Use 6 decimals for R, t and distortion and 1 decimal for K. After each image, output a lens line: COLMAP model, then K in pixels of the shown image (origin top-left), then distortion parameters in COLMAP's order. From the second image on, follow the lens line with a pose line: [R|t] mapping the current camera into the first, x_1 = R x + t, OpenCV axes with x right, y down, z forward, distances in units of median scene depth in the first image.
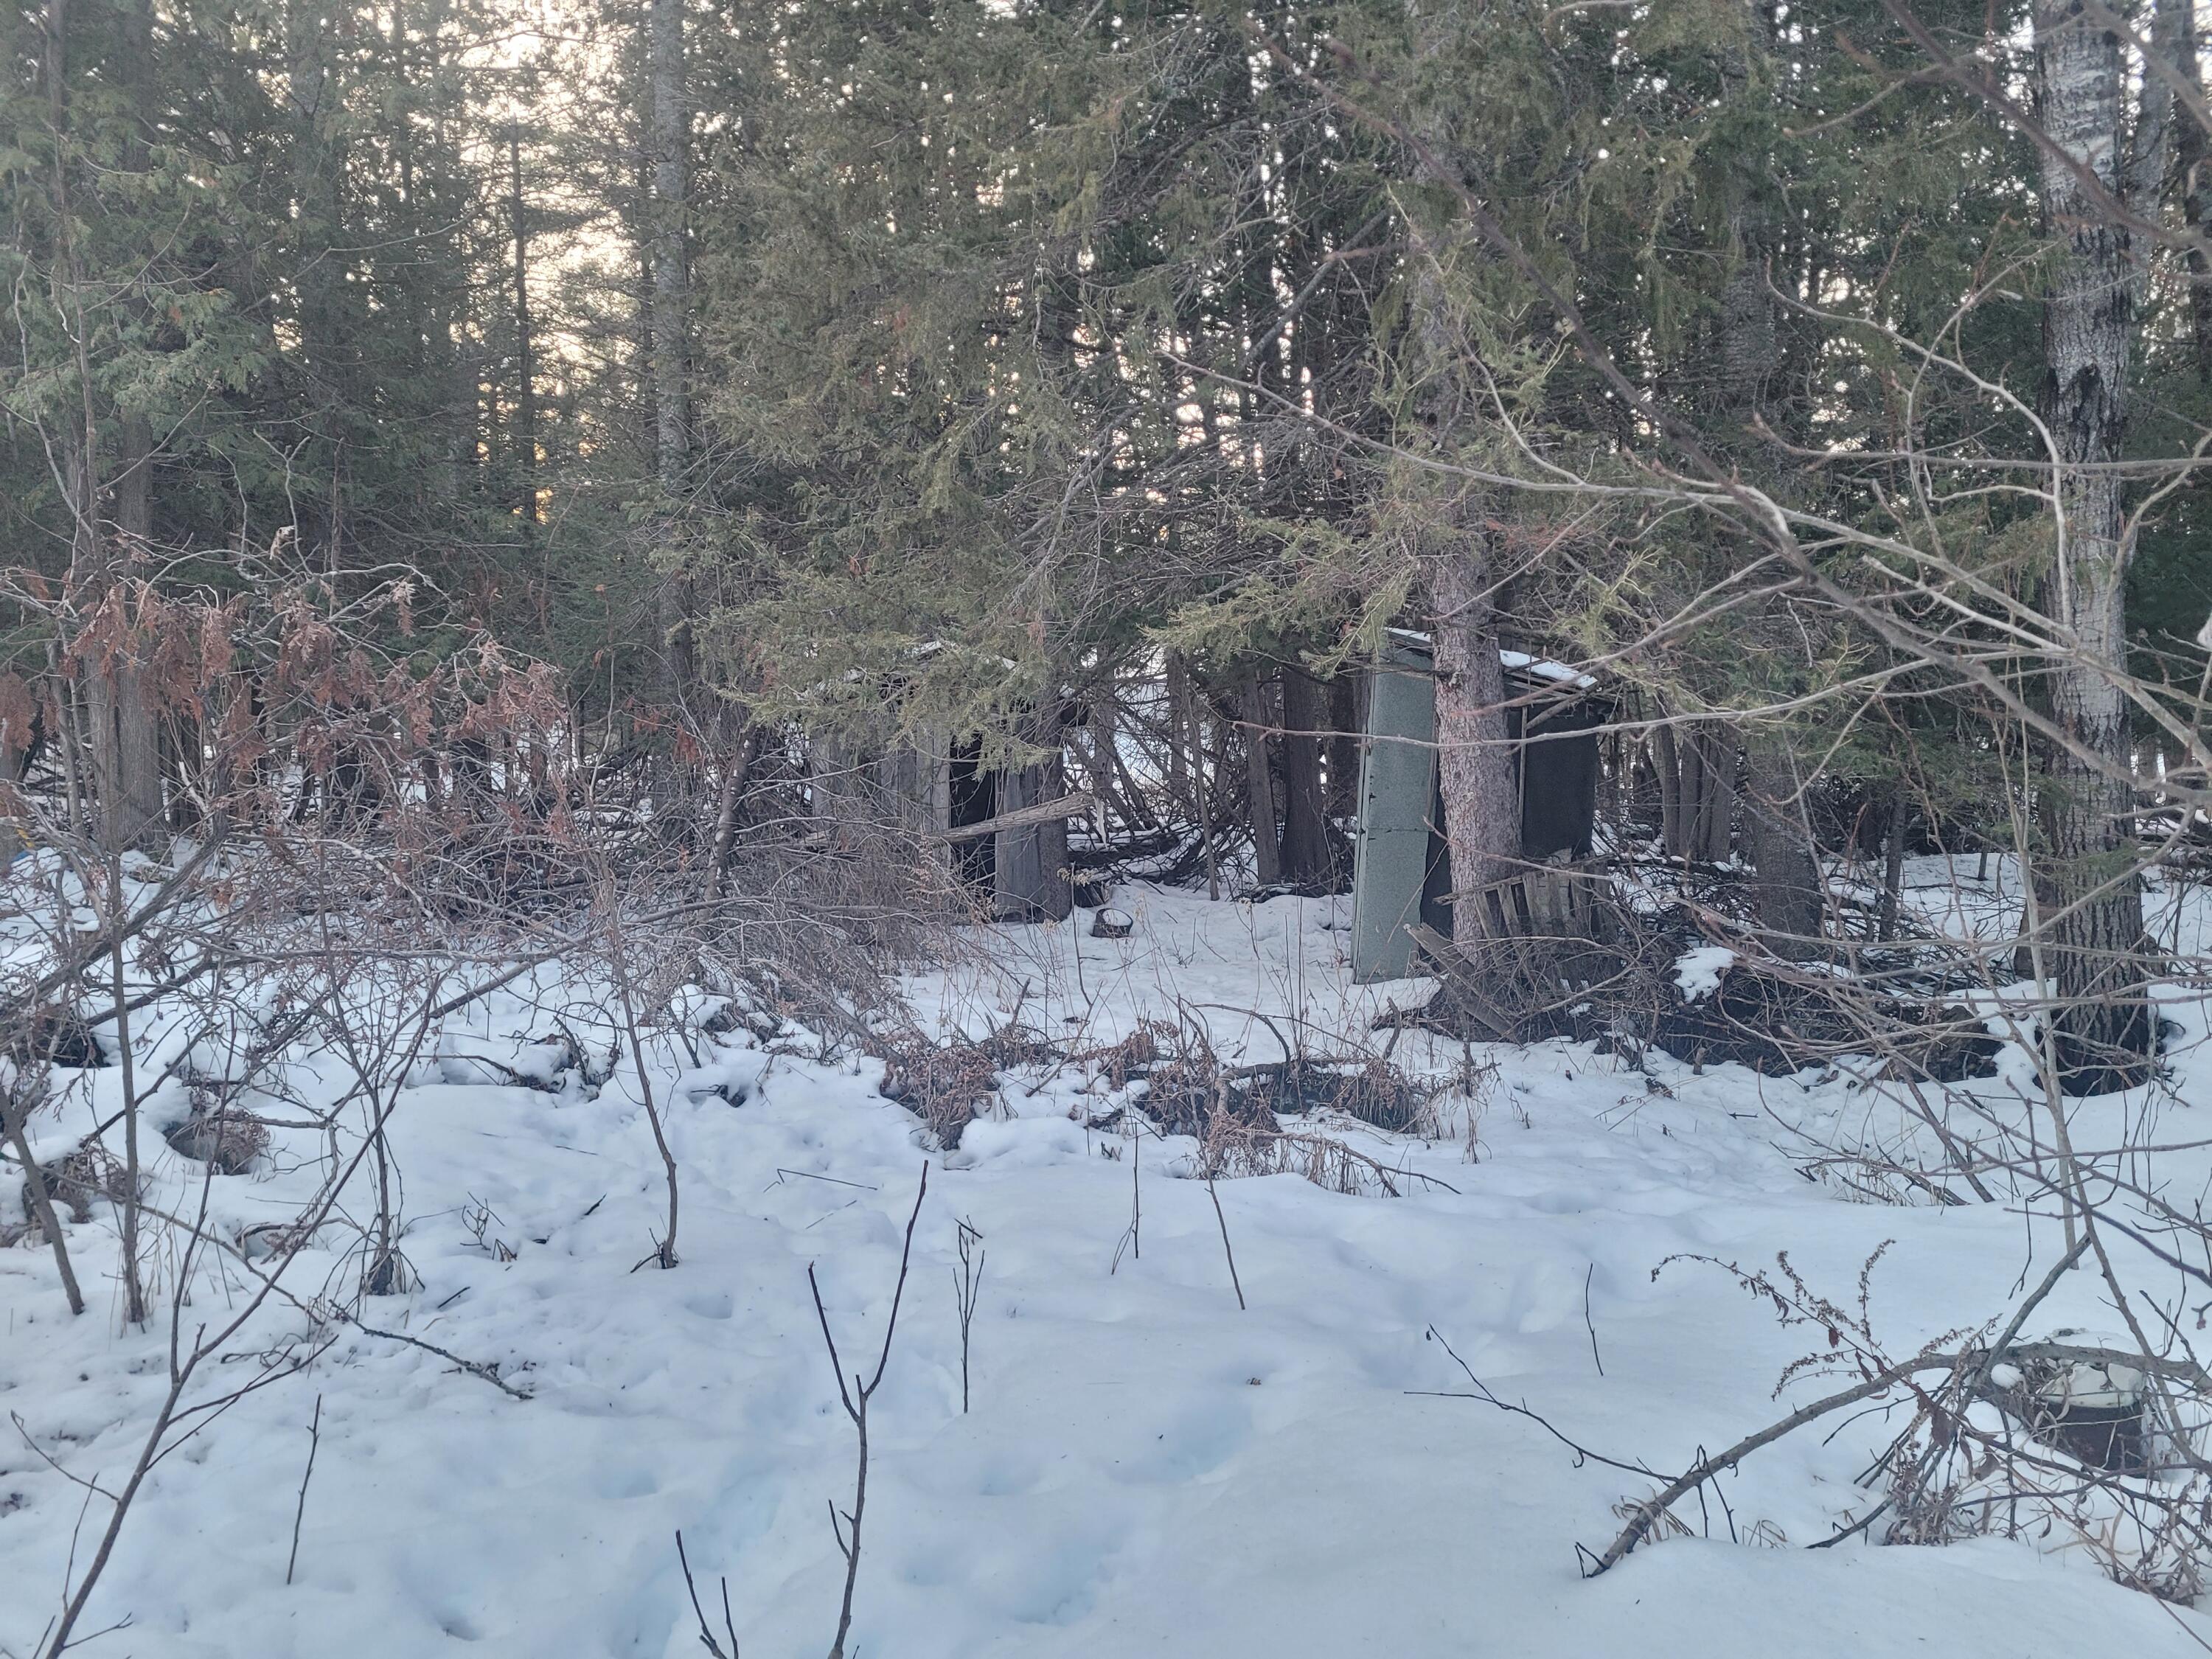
lens RADIAL K [[1684.1, 0, 1106.3], [0, 1684.1, 831.8], [0, 0, 1]] dist [0.068705, -0.004679]
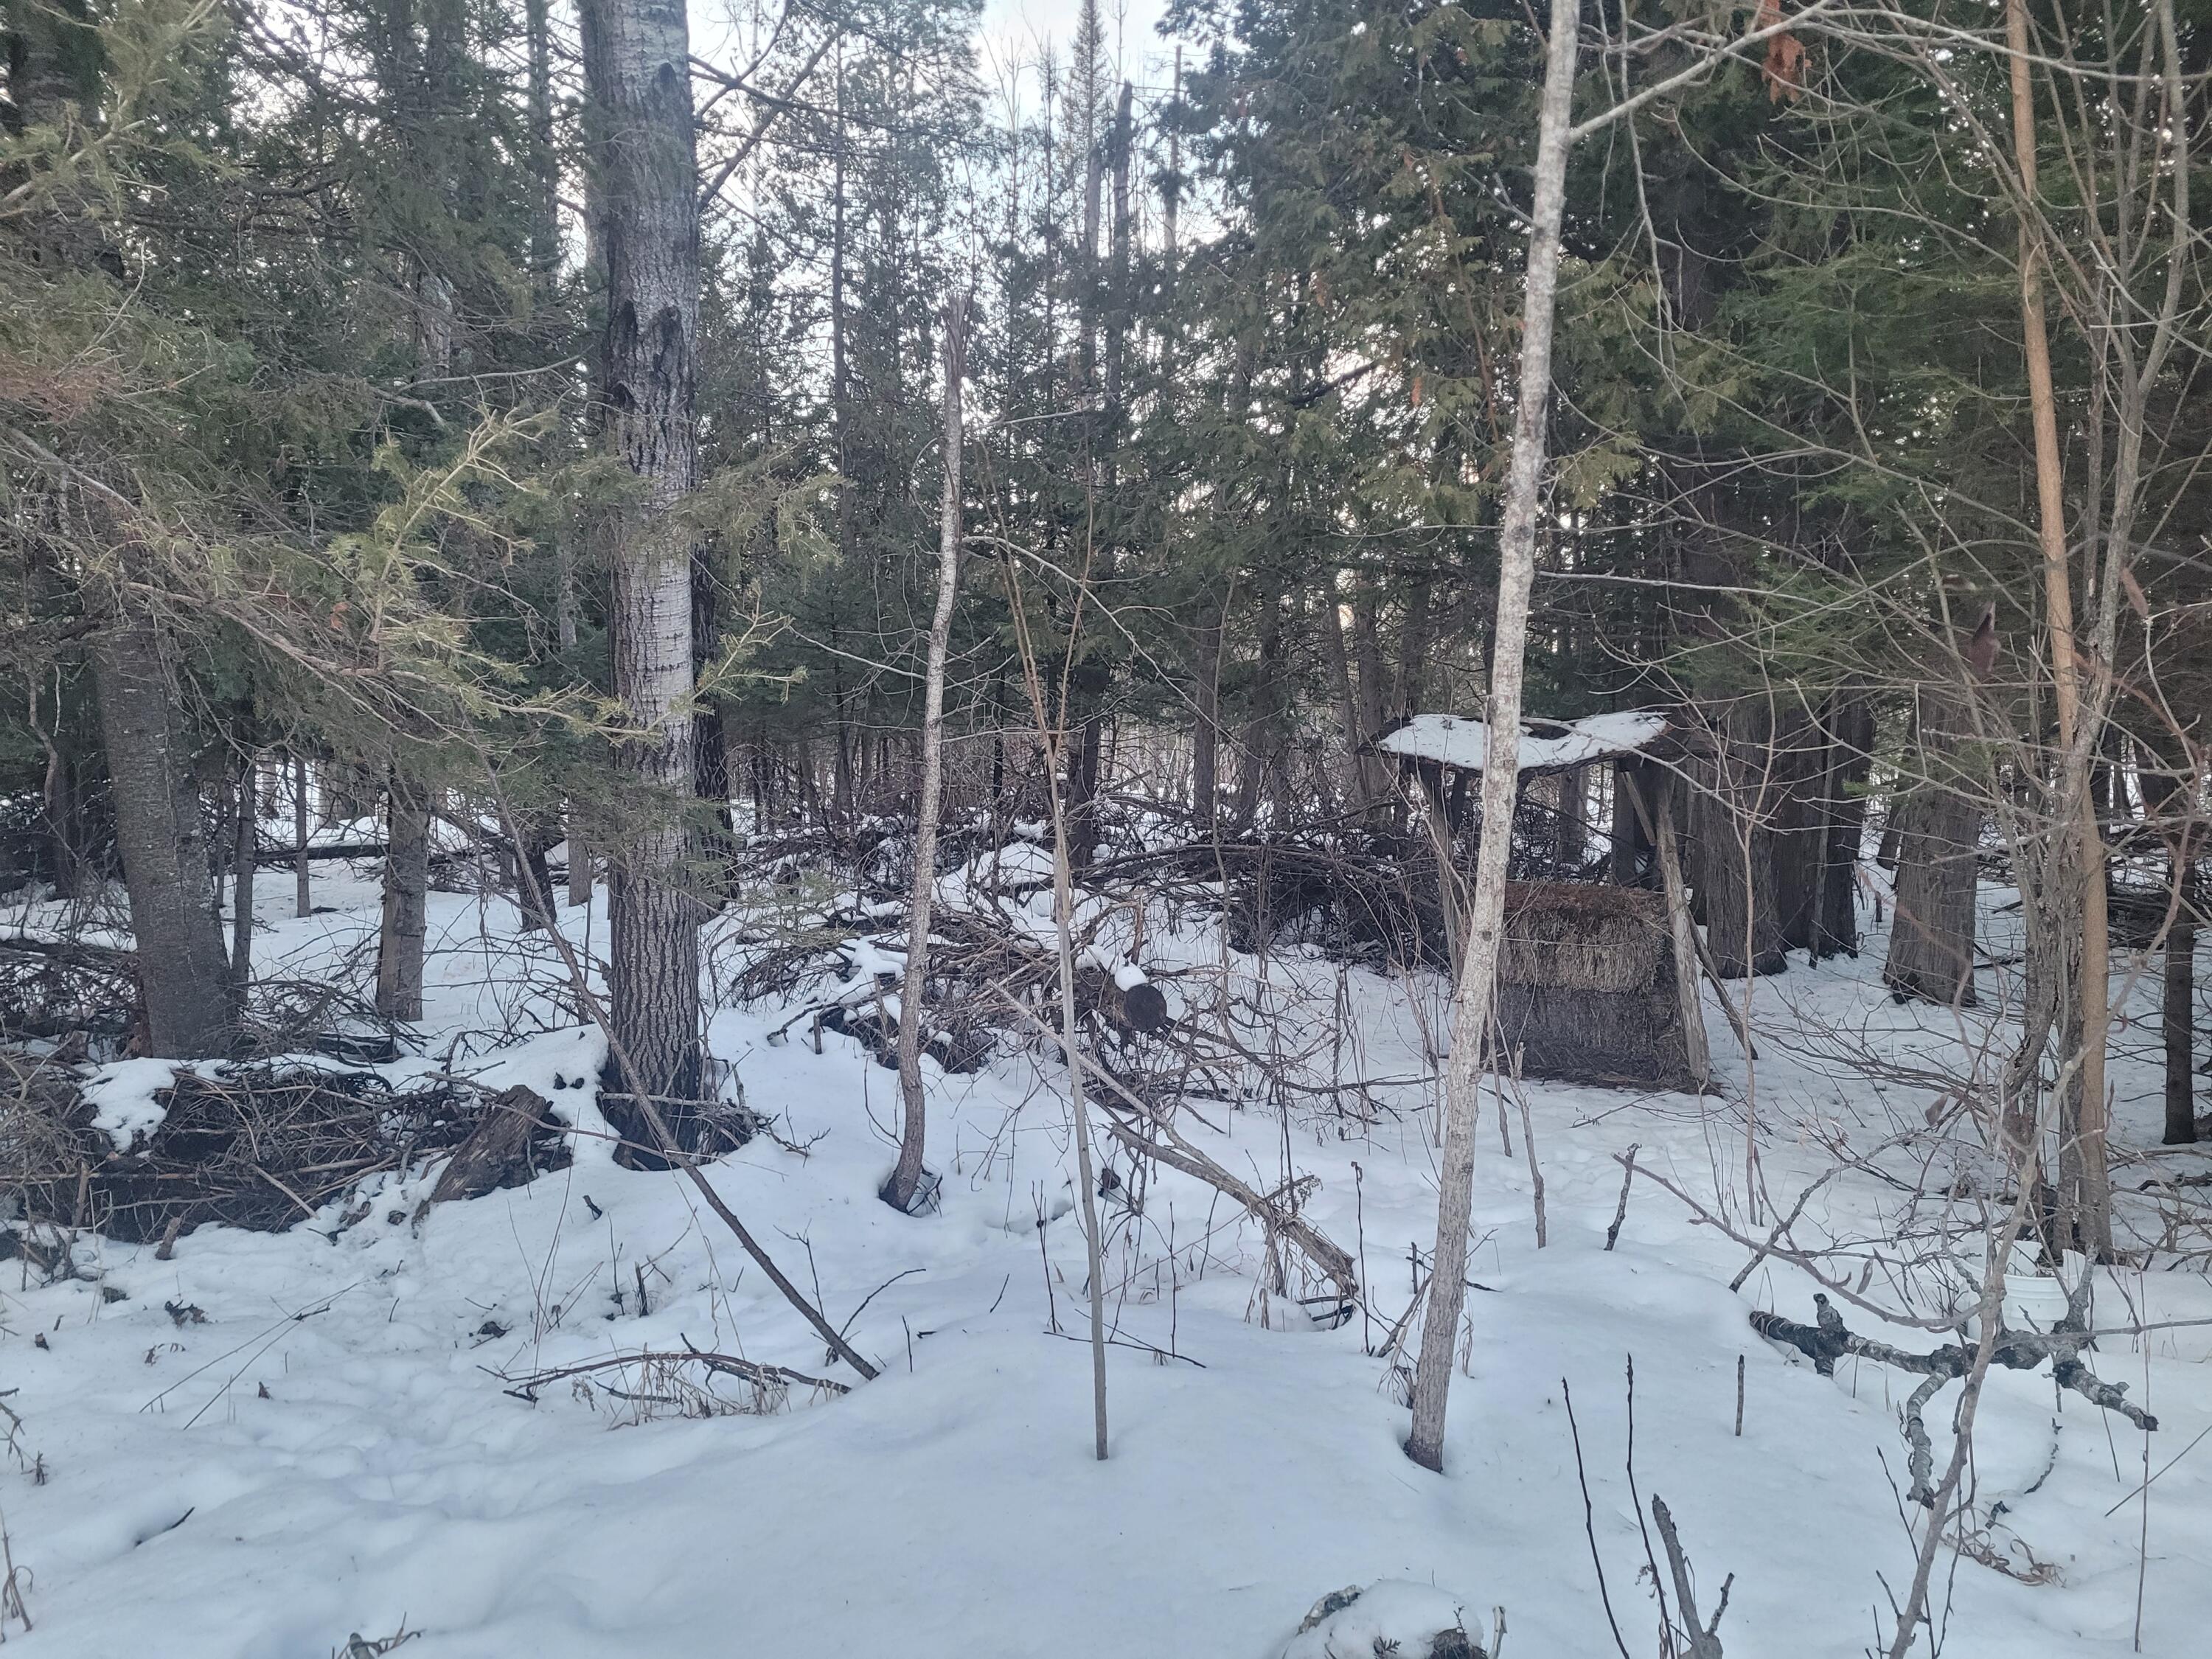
lens RADIAL K [[1684.1, 0, 1105.3], [0, 1684.1, 817.3], [0, 0, 1]] dist [0.068705, -0.004679]
pose [[0.529617, -0.051602, 0.846666, -0.026615], [0.066752, 0.997588, 0.019045, -0.021163], [-0.845607, 0.046430, 0.531784, 0.338540]]
